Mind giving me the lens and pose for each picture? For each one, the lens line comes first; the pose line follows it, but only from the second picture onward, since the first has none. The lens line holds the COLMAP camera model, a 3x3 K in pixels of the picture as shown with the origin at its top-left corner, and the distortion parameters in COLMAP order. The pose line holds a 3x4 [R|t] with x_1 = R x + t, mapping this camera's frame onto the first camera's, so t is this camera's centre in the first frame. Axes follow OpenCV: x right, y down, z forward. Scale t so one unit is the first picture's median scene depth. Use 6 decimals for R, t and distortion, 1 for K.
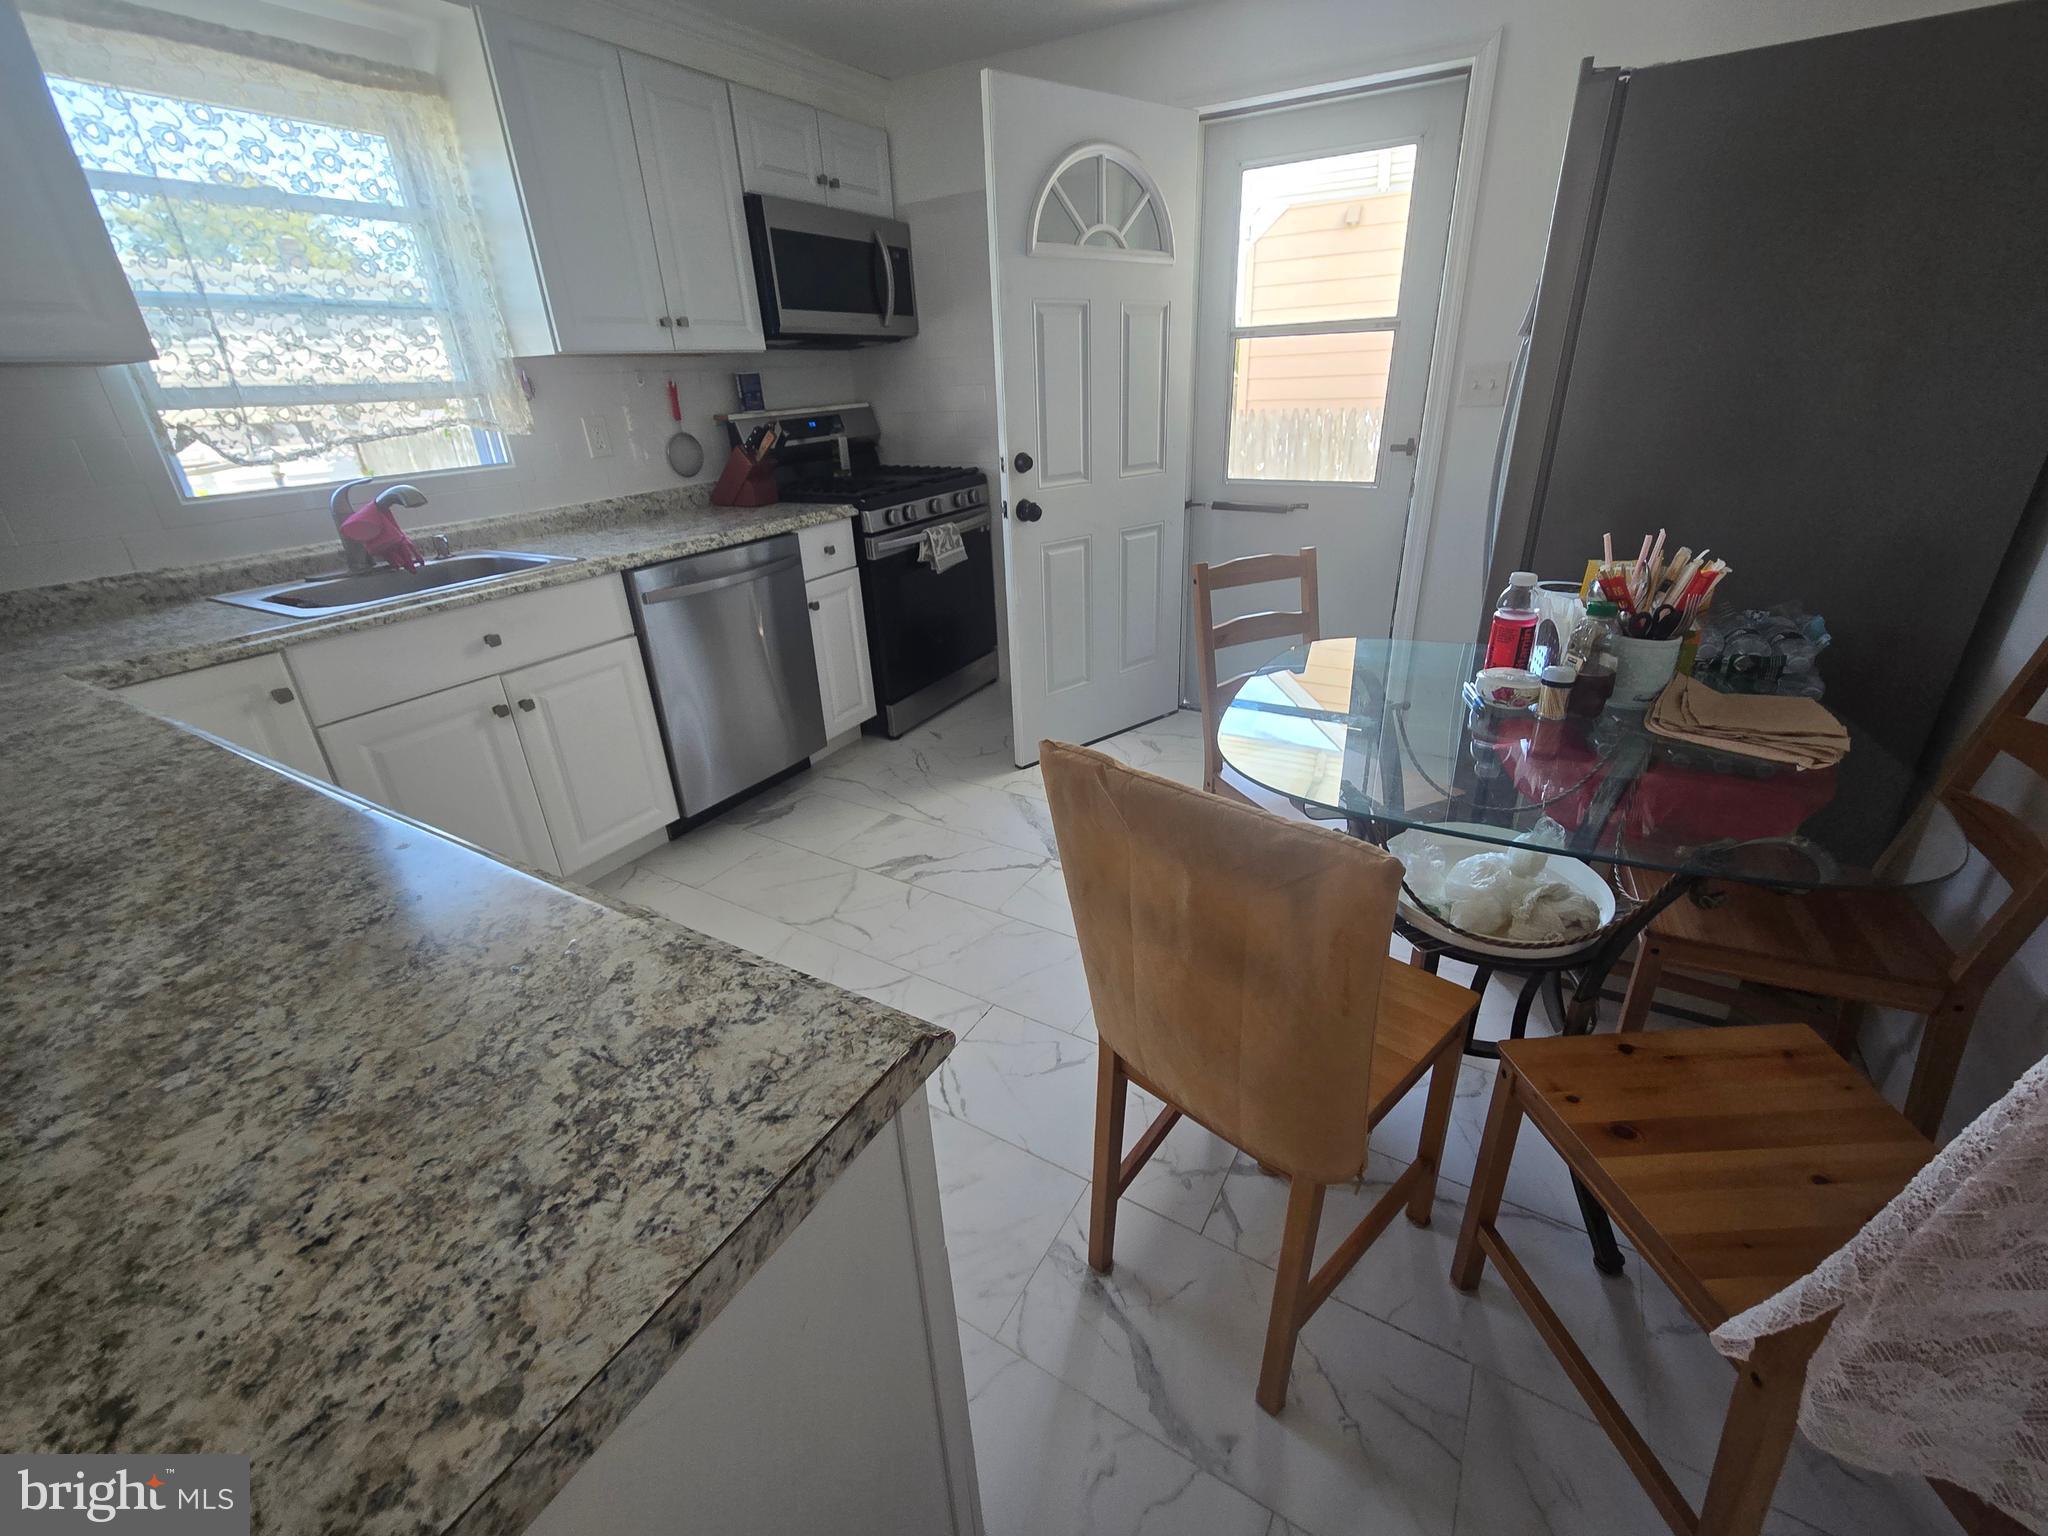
lens RADIAL K [[843.9, 0, 1028.9], [0, 843.9, 759.2], [0, 0, 1]] dist [-0.002155, 0.001151]
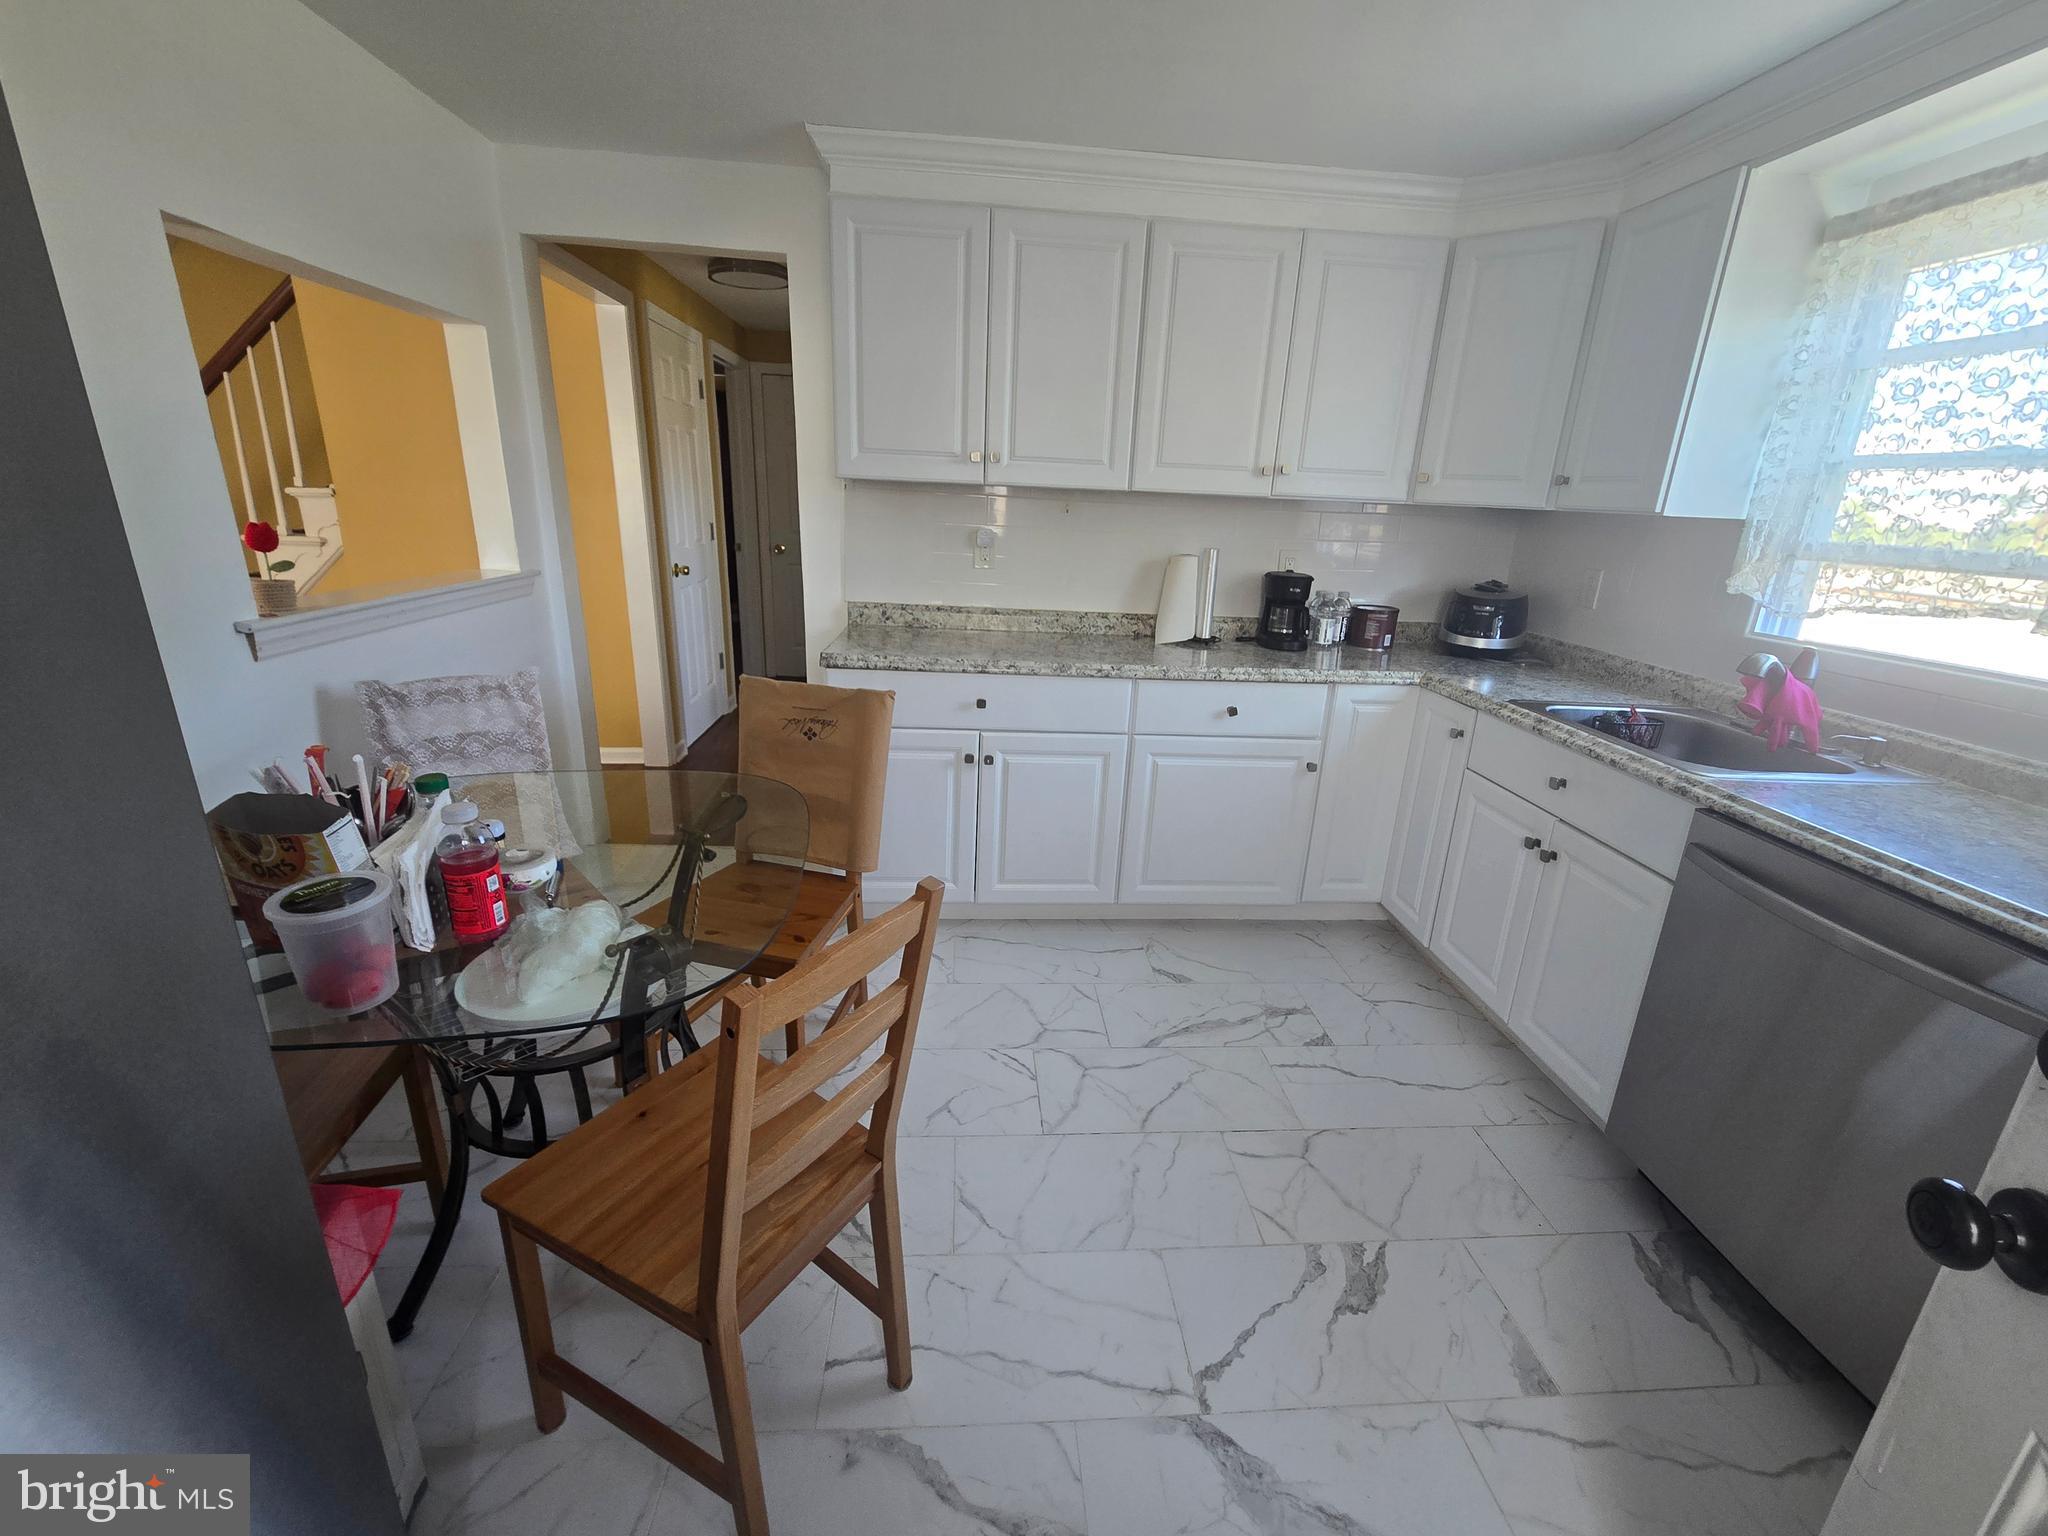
lens RADIAL K [[843.9, 0, 1025.9], [0, 843.9, 764.3], [0, 0, 1]] dist [-0.002155, 0.001151]
pose [[-0.817373, 0.174411, -0.549075, 0.405578], [-0.253890, 0.746480, 0.615067, -0.584980], [0.517148, 0.642143, -0.565871, 1.168257]]
